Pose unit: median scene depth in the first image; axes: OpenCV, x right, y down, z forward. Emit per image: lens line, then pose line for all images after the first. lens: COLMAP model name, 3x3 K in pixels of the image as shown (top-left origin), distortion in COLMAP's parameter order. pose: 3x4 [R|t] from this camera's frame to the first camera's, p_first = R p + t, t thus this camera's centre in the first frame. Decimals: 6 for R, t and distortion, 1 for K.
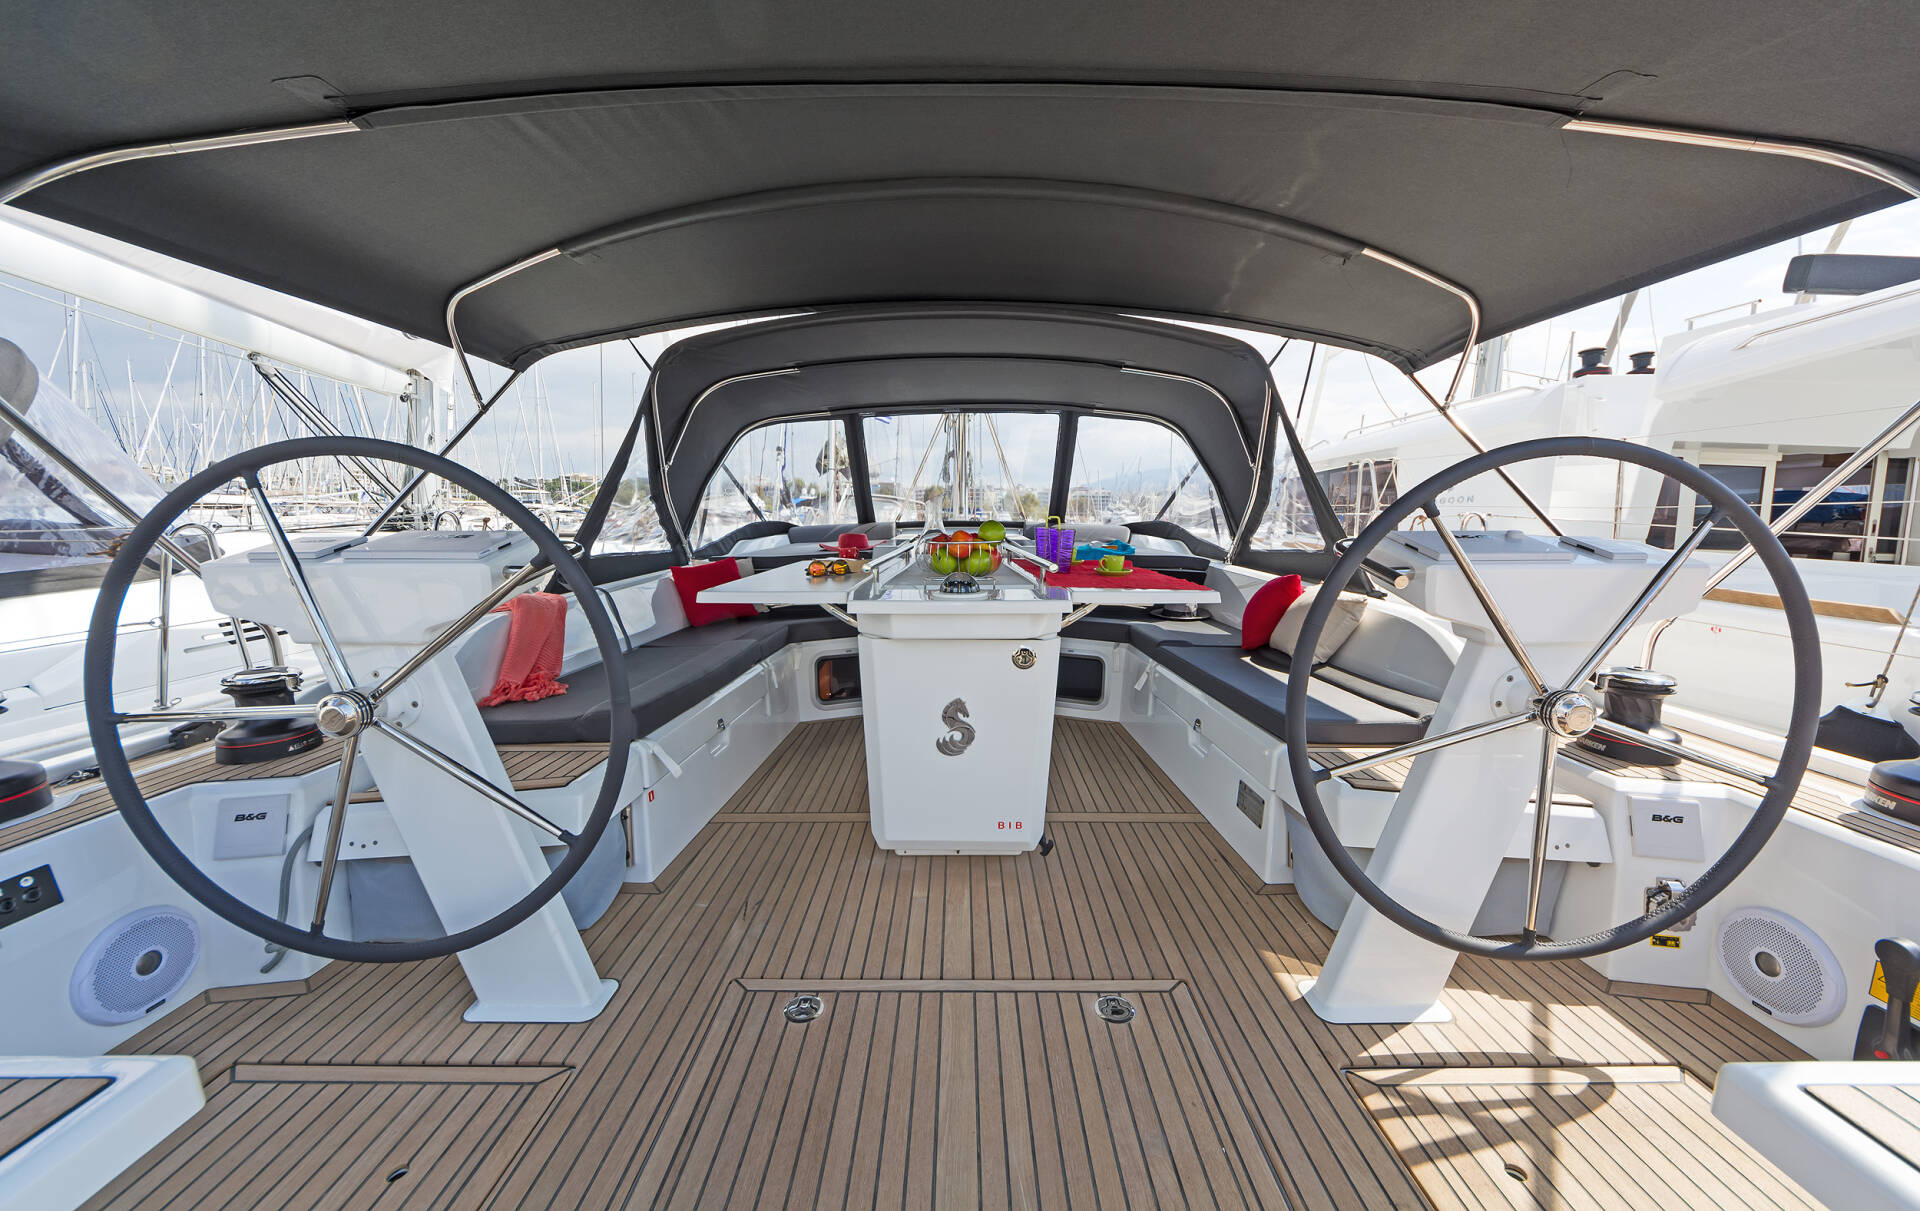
lens RADIAL K [[714.0, 0, 958.7], [0, 714.0, 582.1], [0, 0, 1]] dist [0.005827, -0.001280]
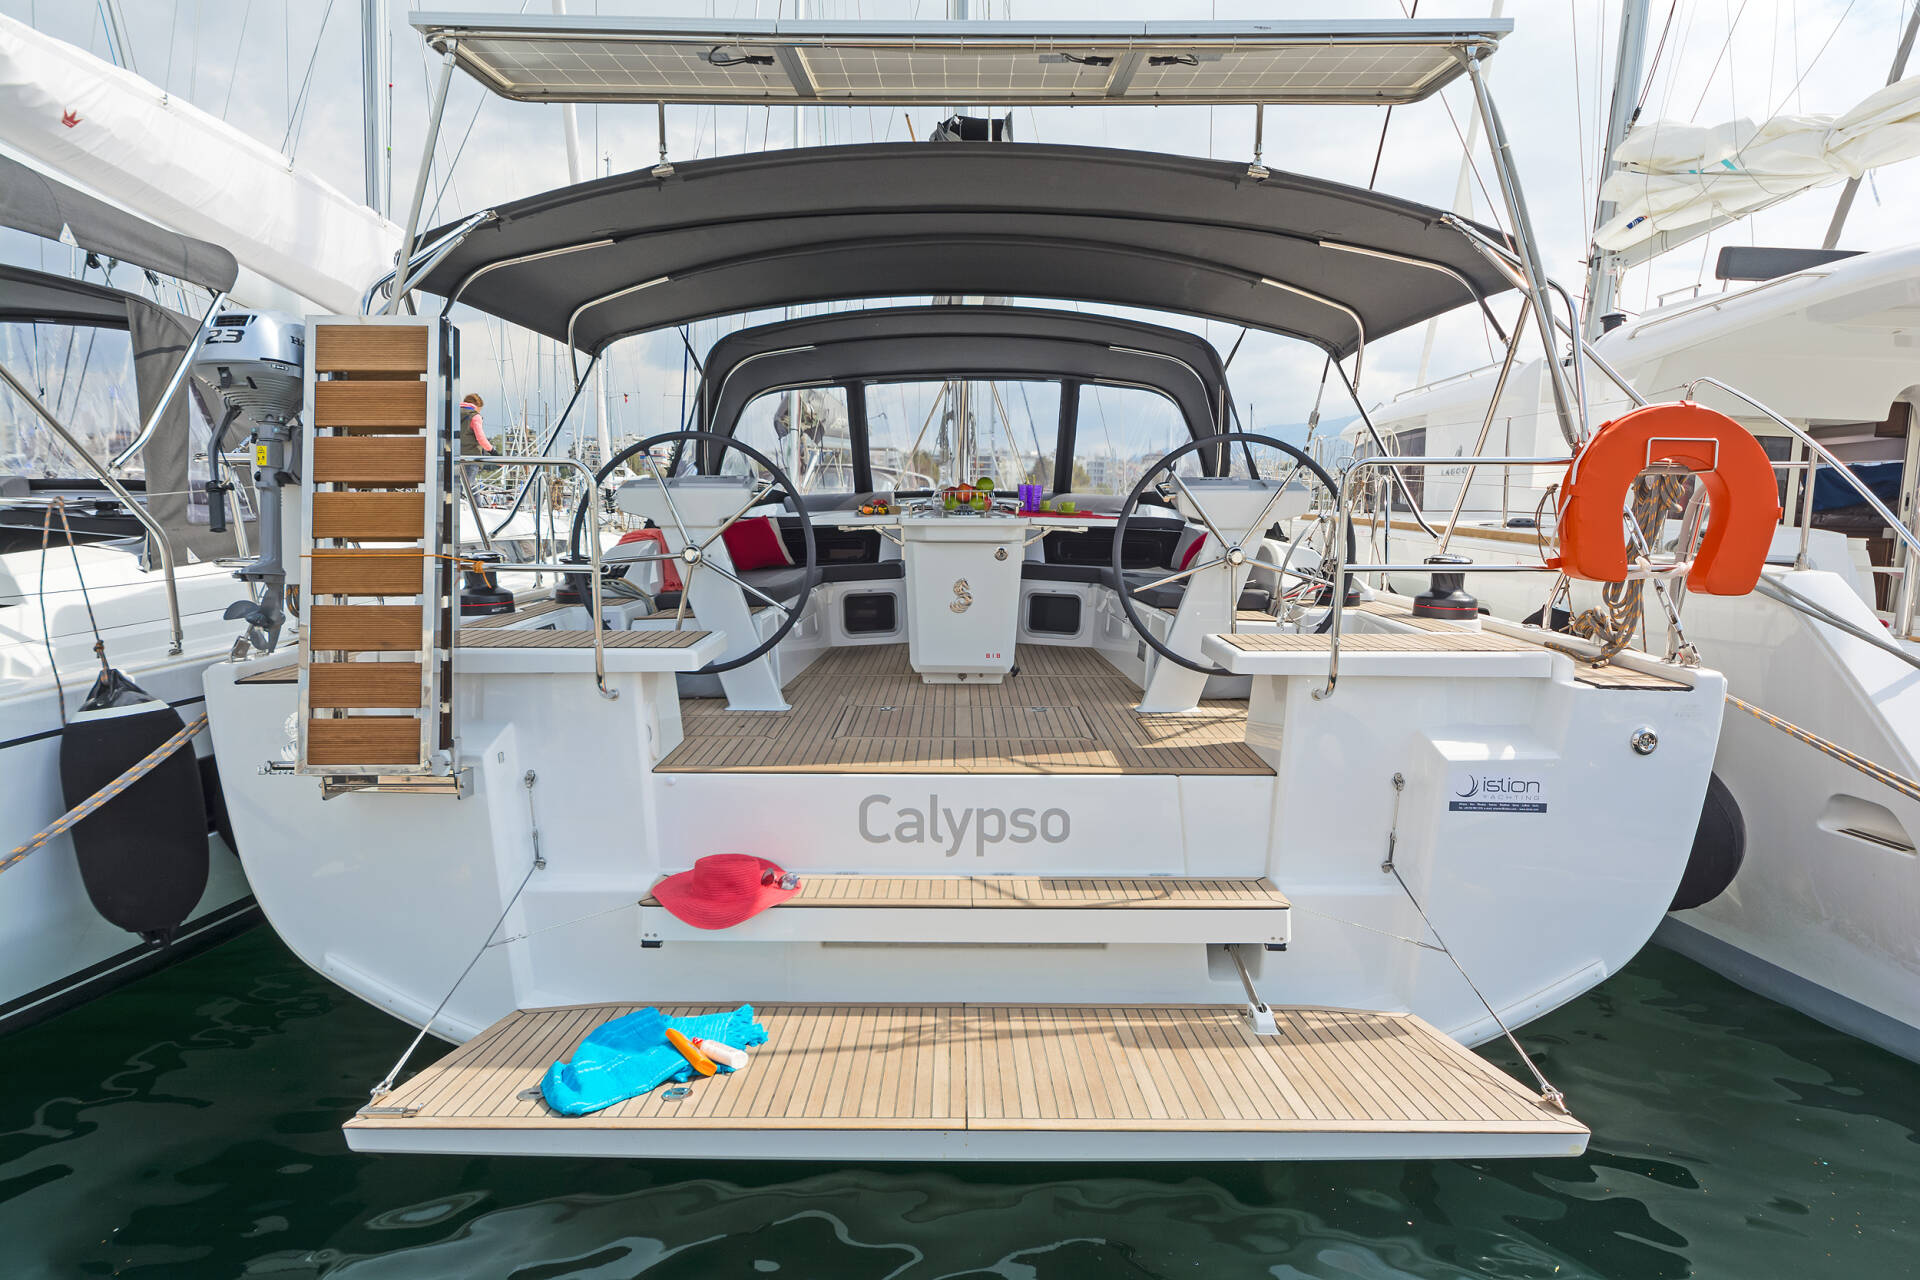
lens RADIAL K [[1189.2, 0, 951.7], [0, 1189.2, 639.7], [0, 0, 1]] dist [0.007869, -0.016115]
pose [[0.999991, 0.003758, -0.001770, -0.012145], [-0.003716, 0.999725, 0.023133, 0.134574], [0.001856, -0.023126, 0.999731, -1.029048]]
